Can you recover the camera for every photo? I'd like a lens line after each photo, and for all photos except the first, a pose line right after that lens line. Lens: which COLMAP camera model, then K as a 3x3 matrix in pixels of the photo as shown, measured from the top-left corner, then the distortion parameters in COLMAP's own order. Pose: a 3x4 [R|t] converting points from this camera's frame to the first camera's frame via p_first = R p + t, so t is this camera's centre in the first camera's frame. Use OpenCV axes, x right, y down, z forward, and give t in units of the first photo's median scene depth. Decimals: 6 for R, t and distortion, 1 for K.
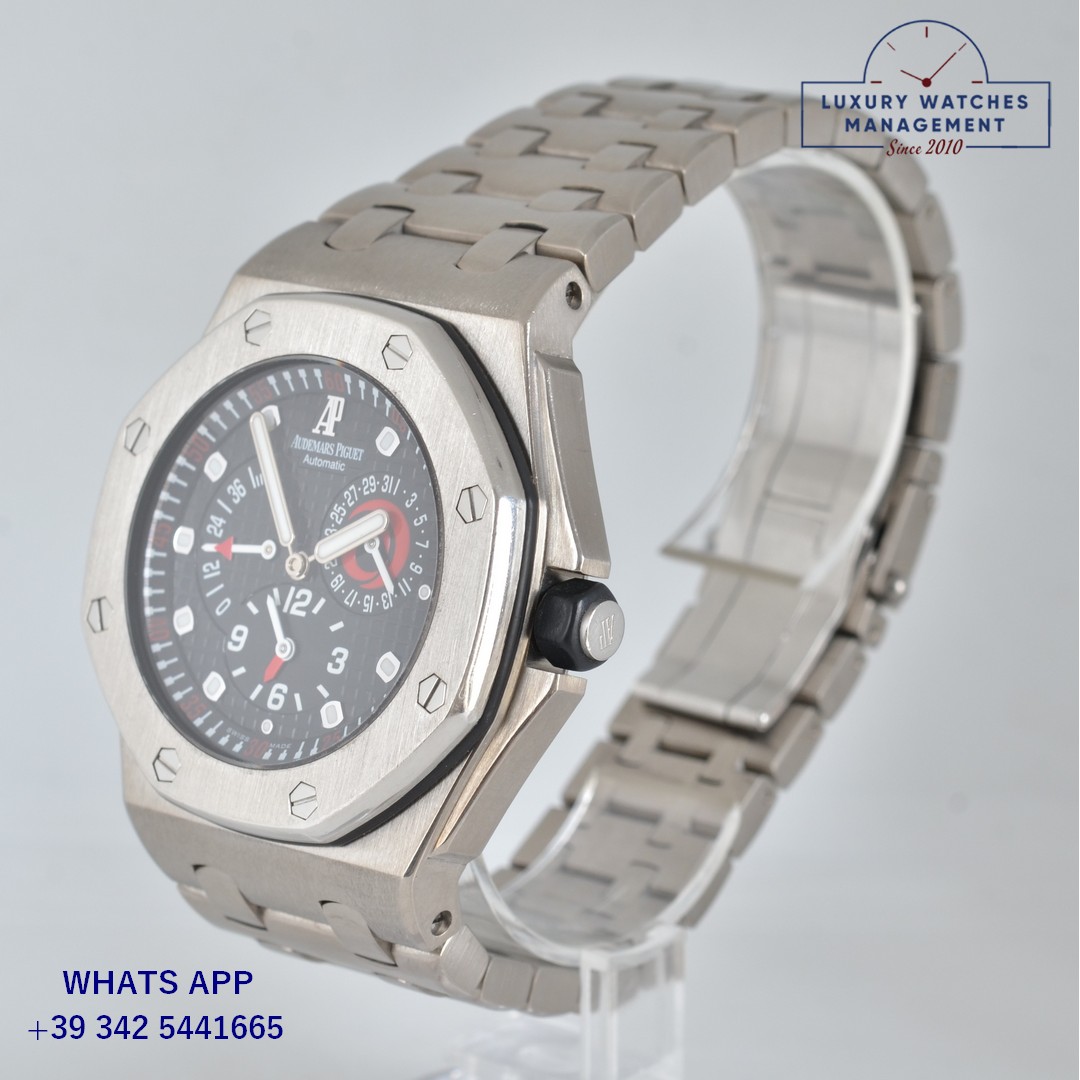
lens RADIAL K [[4482.8, 0, 540.0], [0, 4482.8, 540.0], [0, 0, 1]] dist [-0.110837, -0.453710]
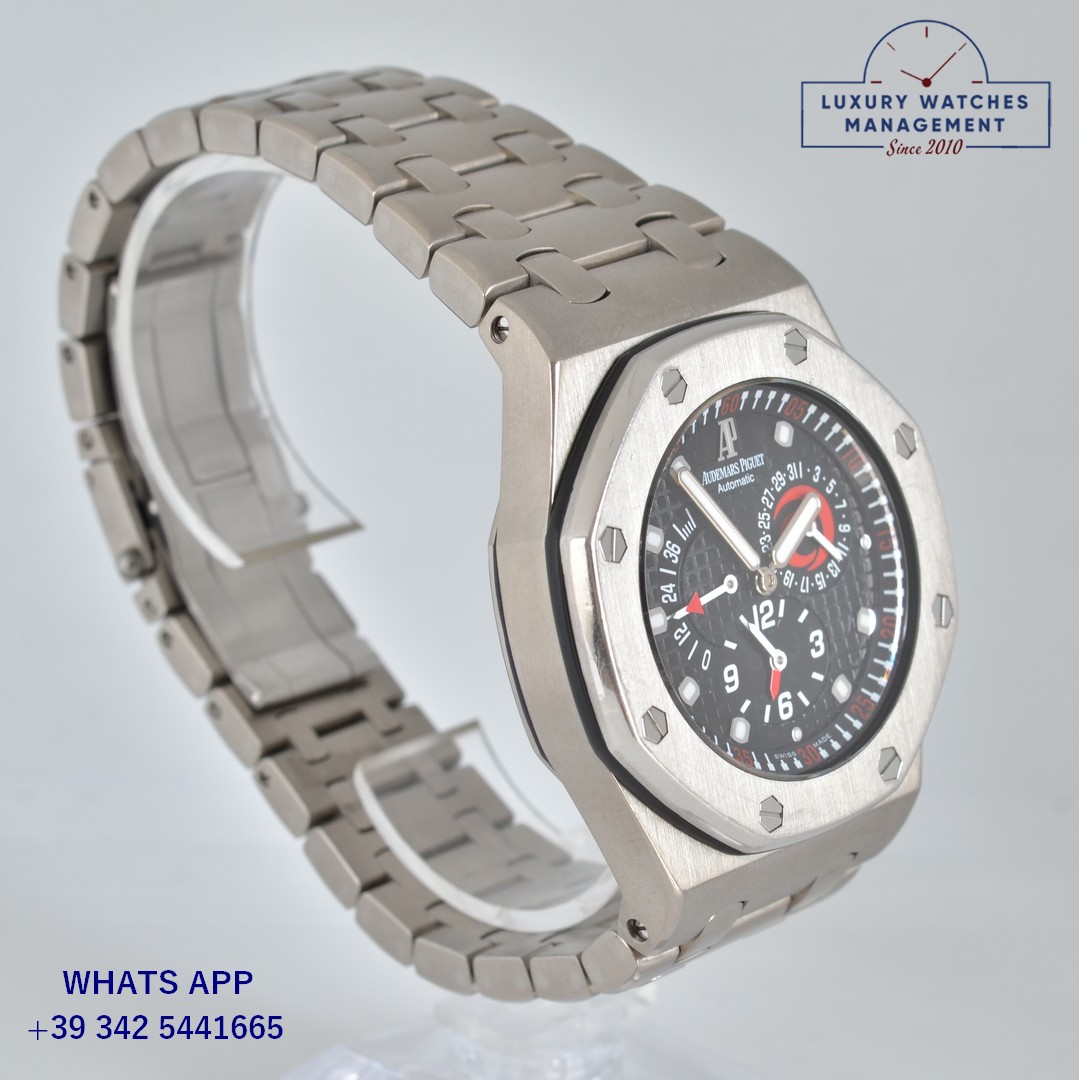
lens RADIAL K [[4482.8, 0, 540.0], [0, 4482.8, 540.0], [0, 0, 1]] dist [-0.110837, -0.453710]
pose [[0.089077, -0.344396, 0.934589, -1.019415], [0.243428, 0.917392, 0.314857, -0.340552], [-0.965820, 0.199459, 0.165554, 0.873673]]
